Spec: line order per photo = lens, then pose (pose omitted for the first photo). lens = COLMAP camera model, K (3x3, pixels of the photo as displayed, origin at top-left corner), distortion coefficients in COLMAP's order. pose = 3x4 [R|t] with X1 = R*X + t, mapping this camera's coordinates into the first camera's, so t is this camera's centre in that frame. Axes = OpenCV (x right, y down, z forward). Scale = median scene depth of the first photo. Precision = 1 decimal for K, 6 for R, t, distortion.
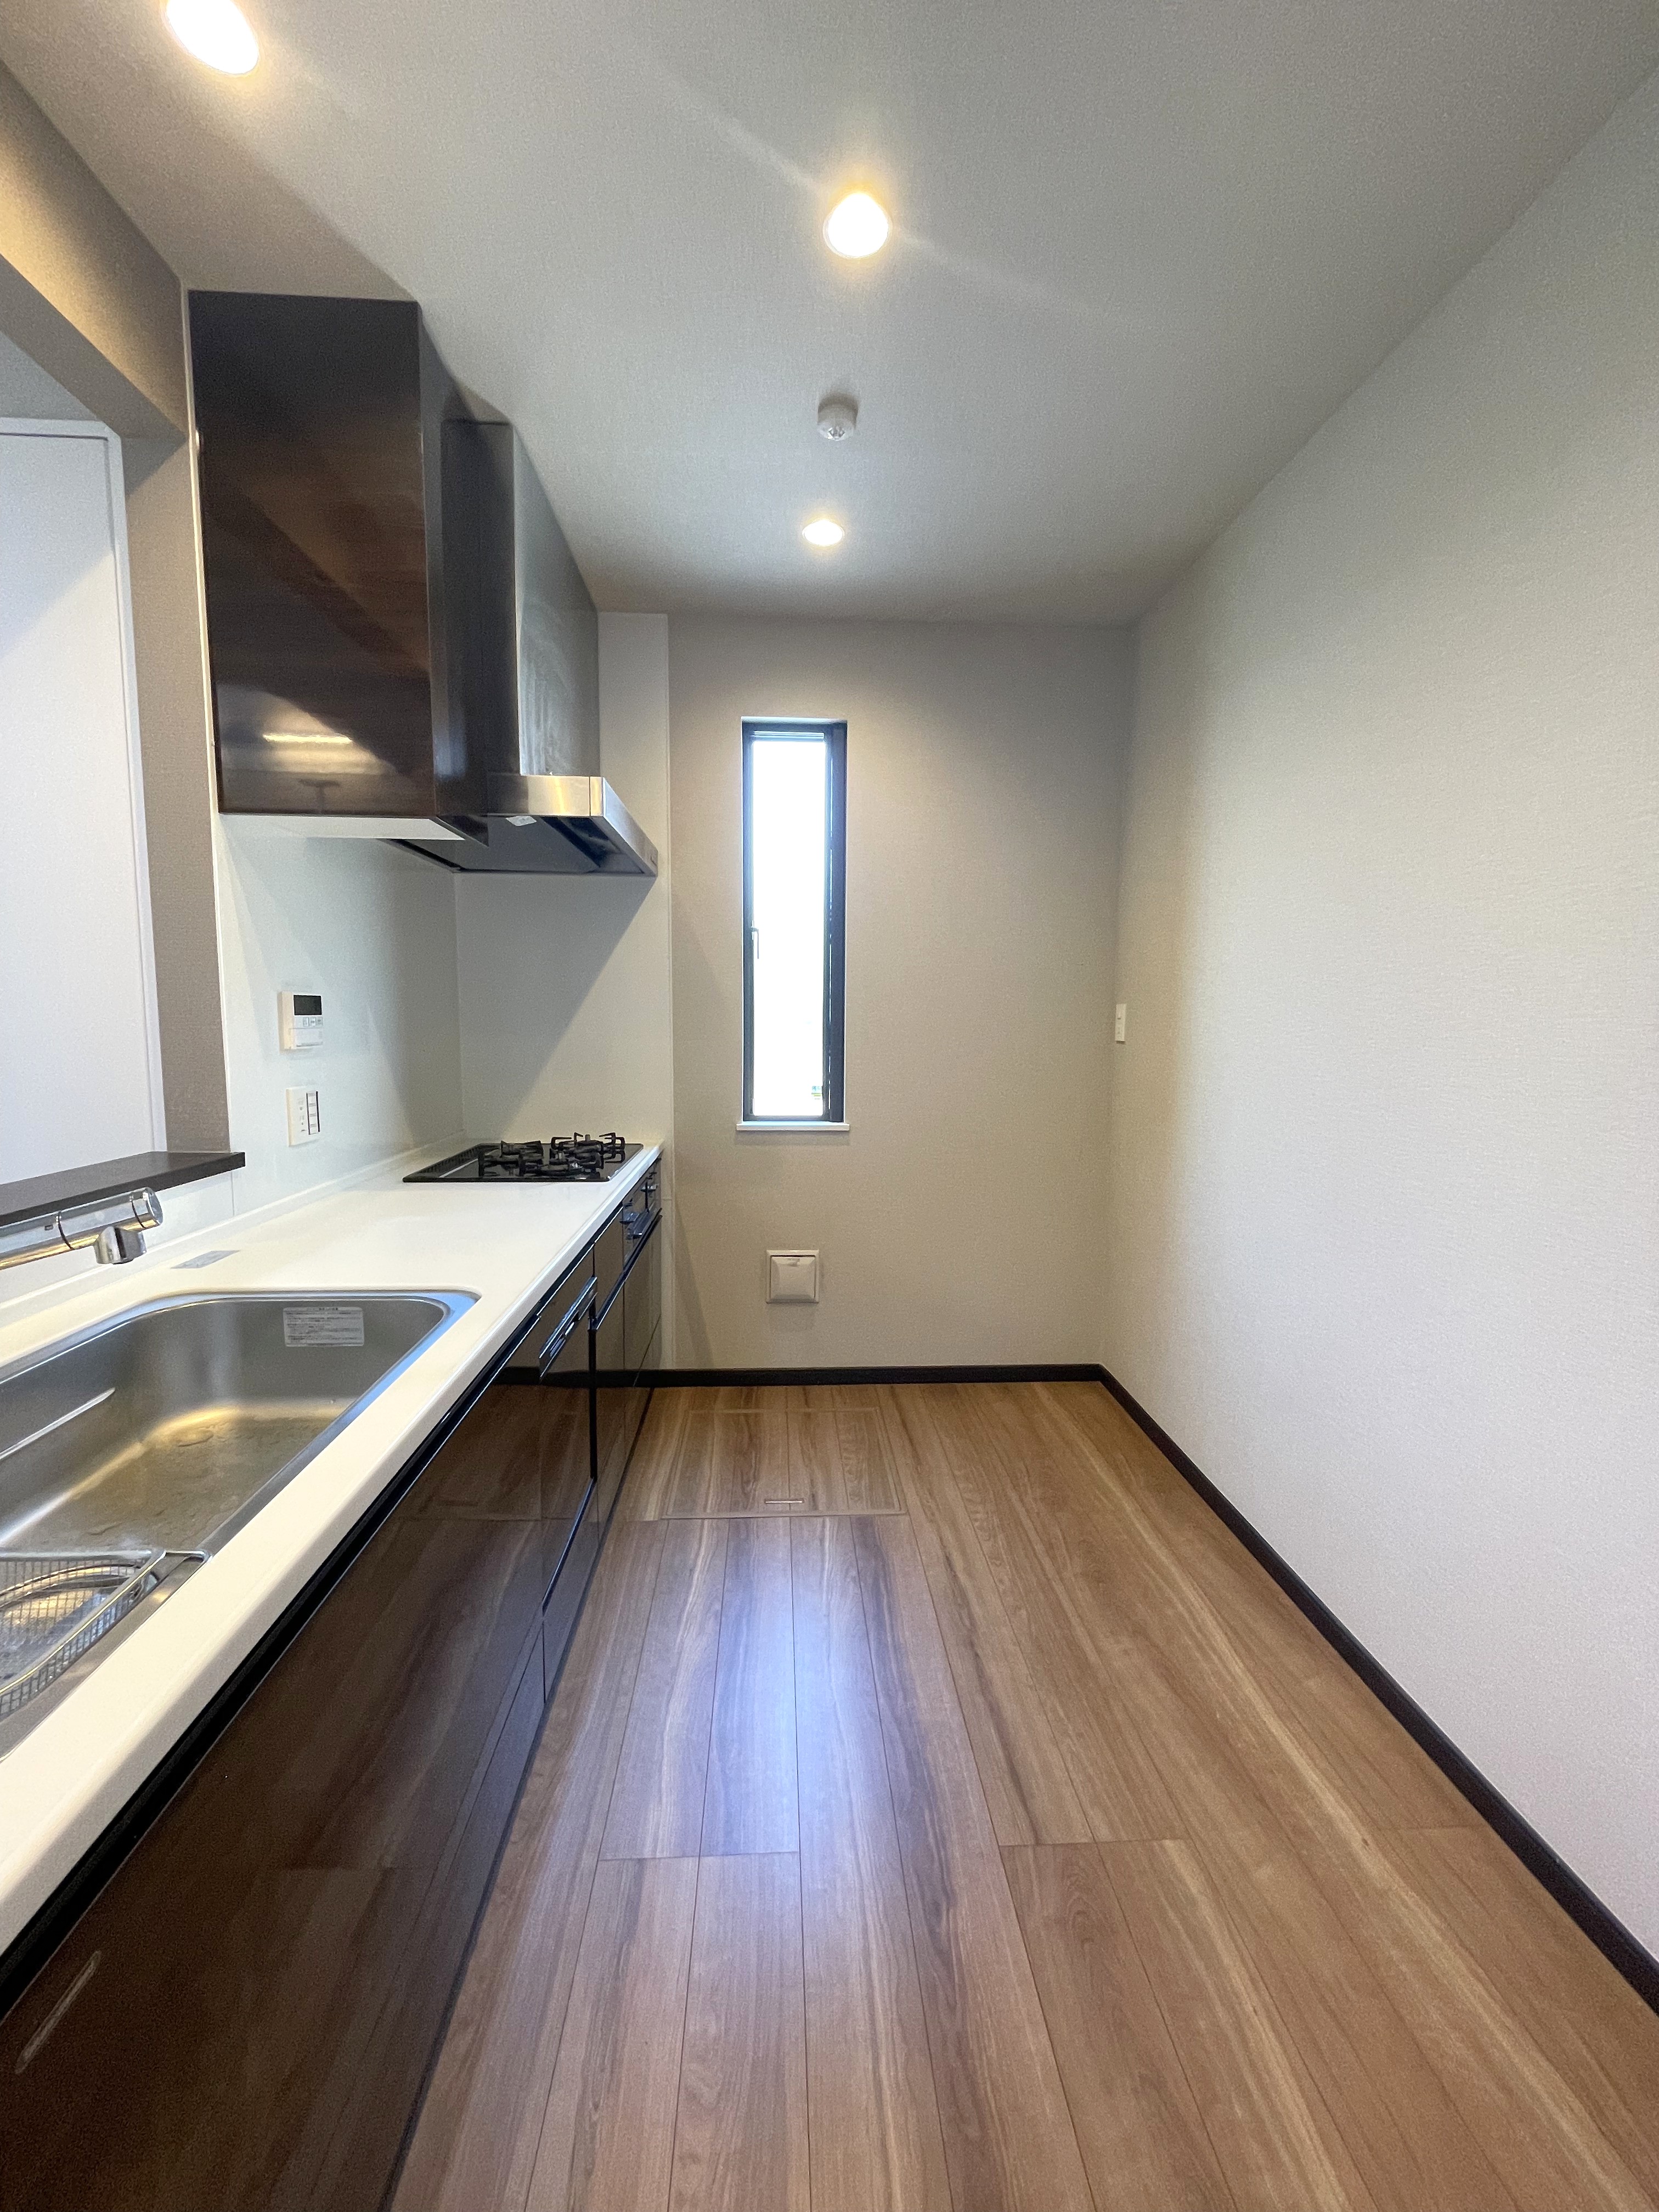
lens RADIAL K [[897.5, 0, 833.6], [0, 897.5, 1111.5], [0, 0, 1]] dist [-0.000941, -0.000841]
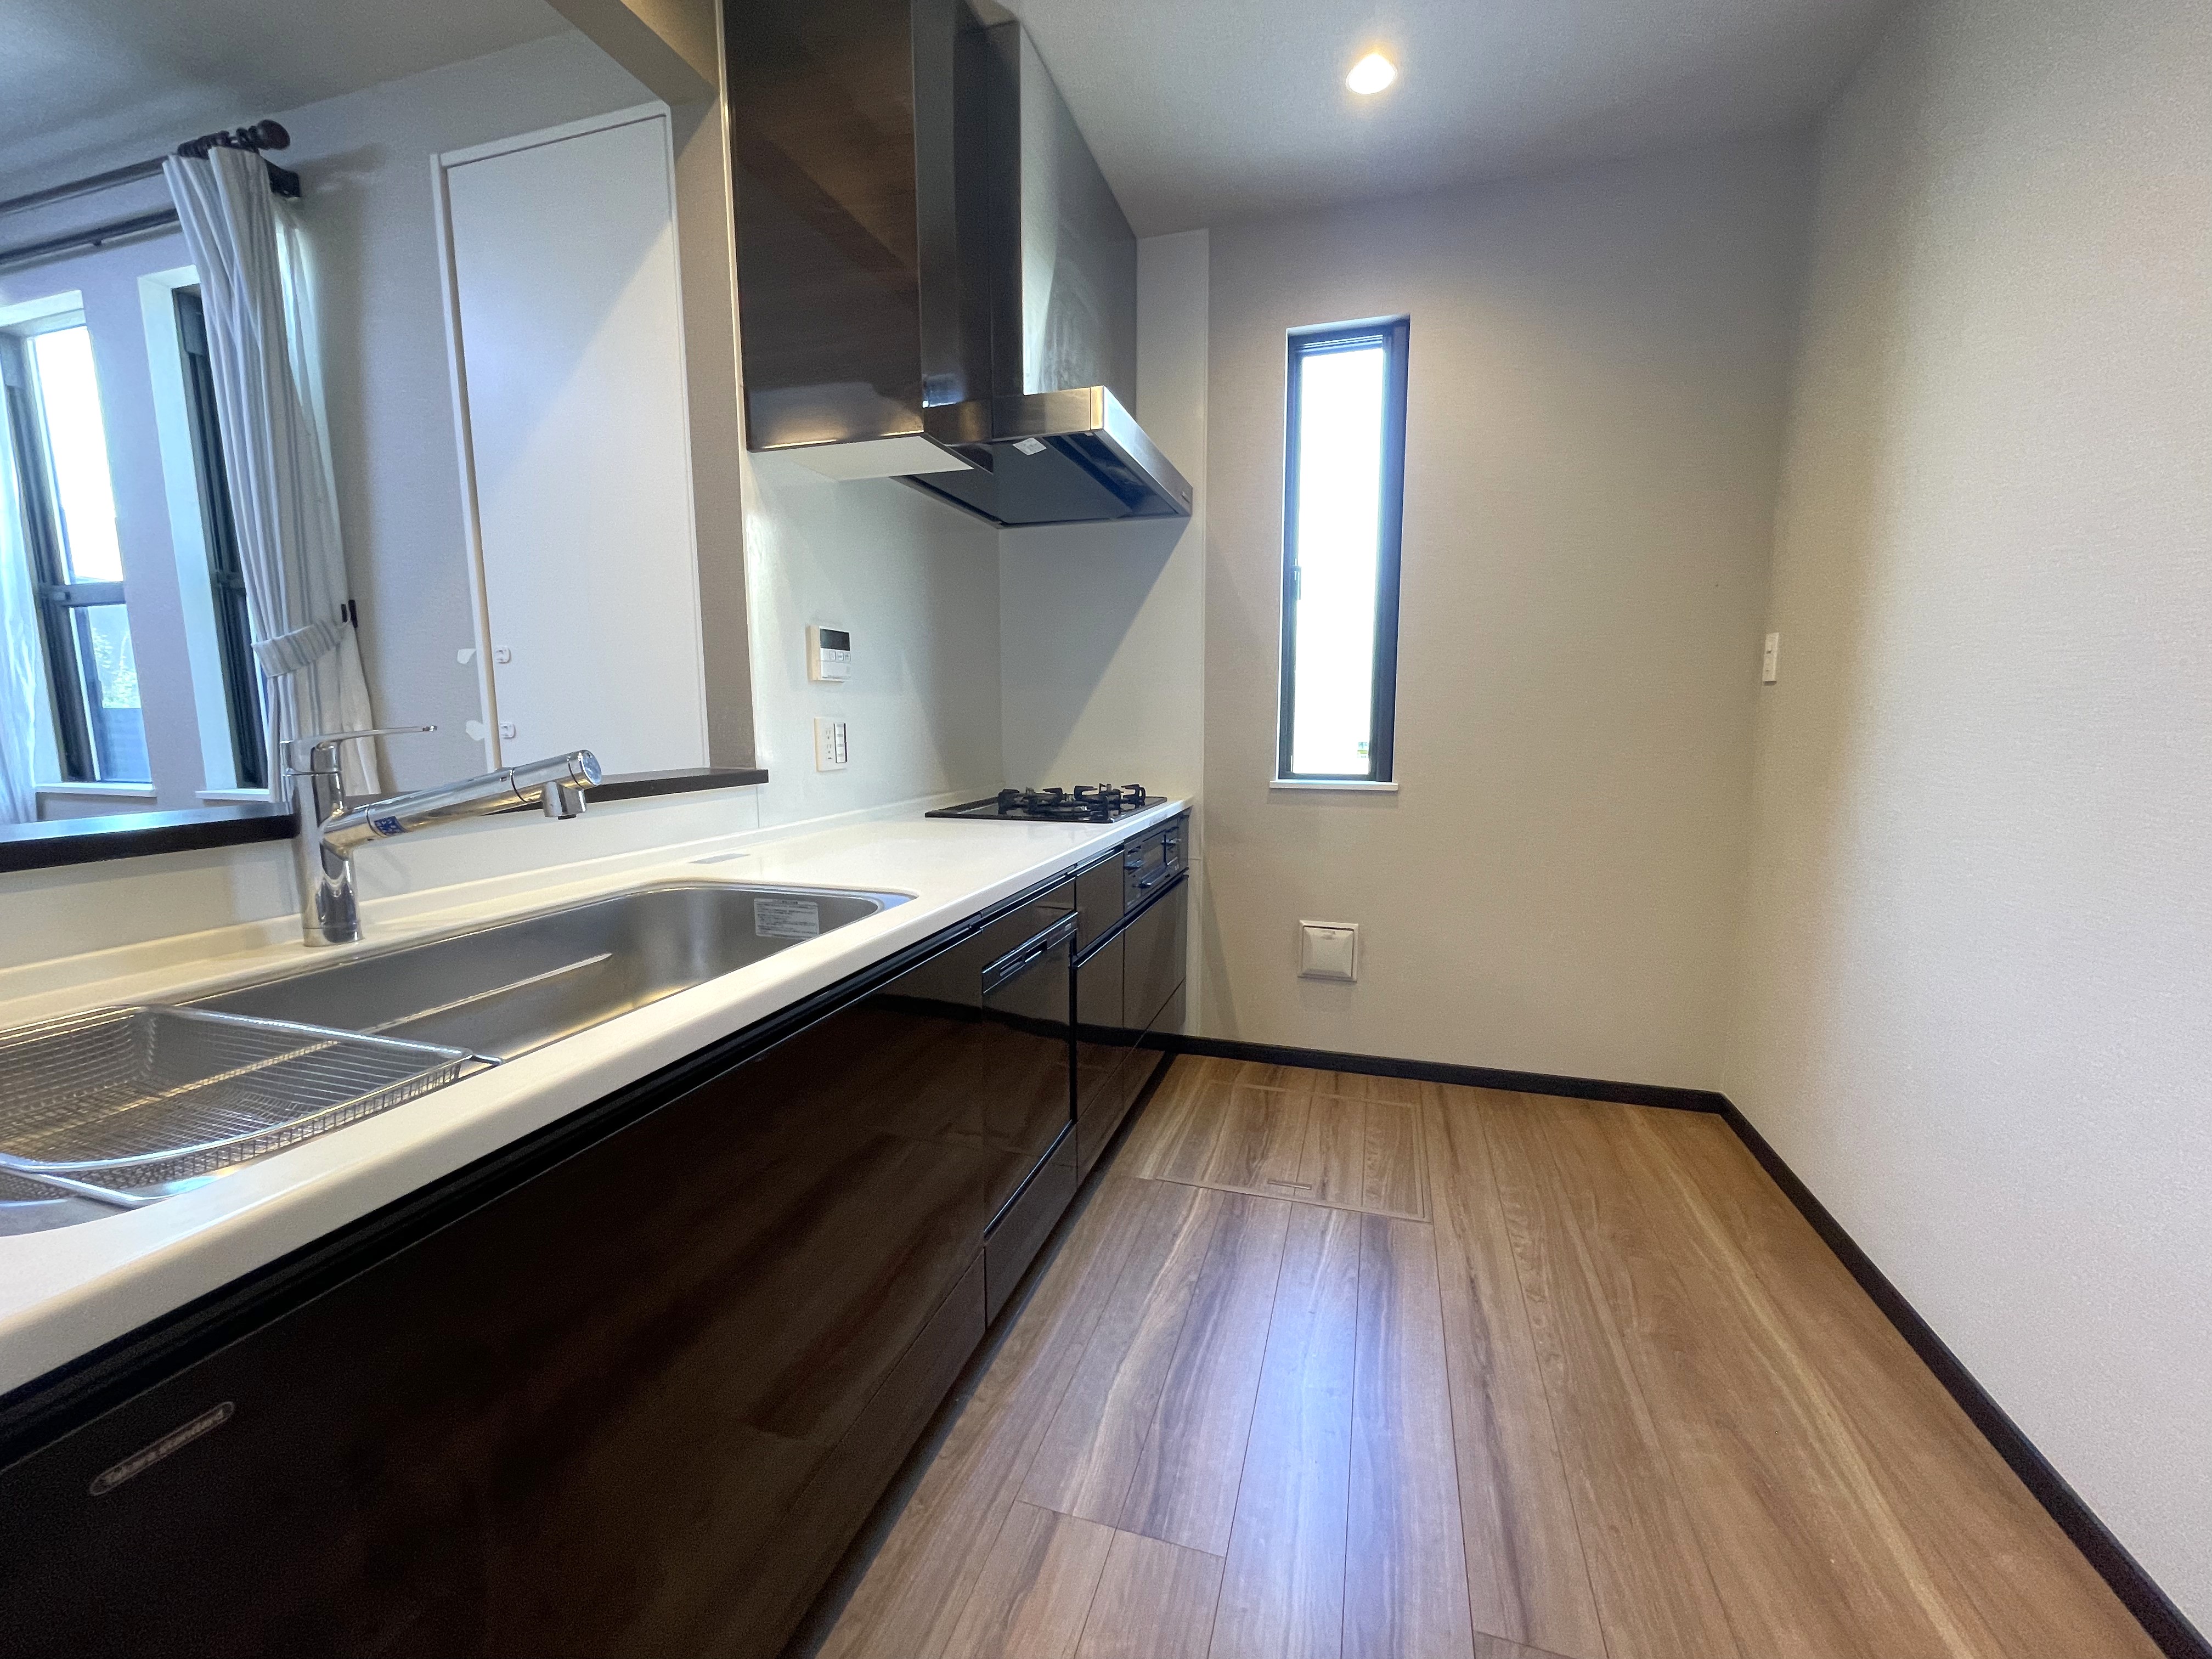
lens RADIAL K [[897.5, 0, 1111.0], [0, 897.5, 838.7], [0, 0, 1]] dist [-0.000941, -0.000841]
pose [[0.936432, 0.036812, -0.348912, 0.093583], [-0.026496, 0.999061, 0.034293, 0.067765], [0.349847, -0.022868, 0.936528, 0.109525]]
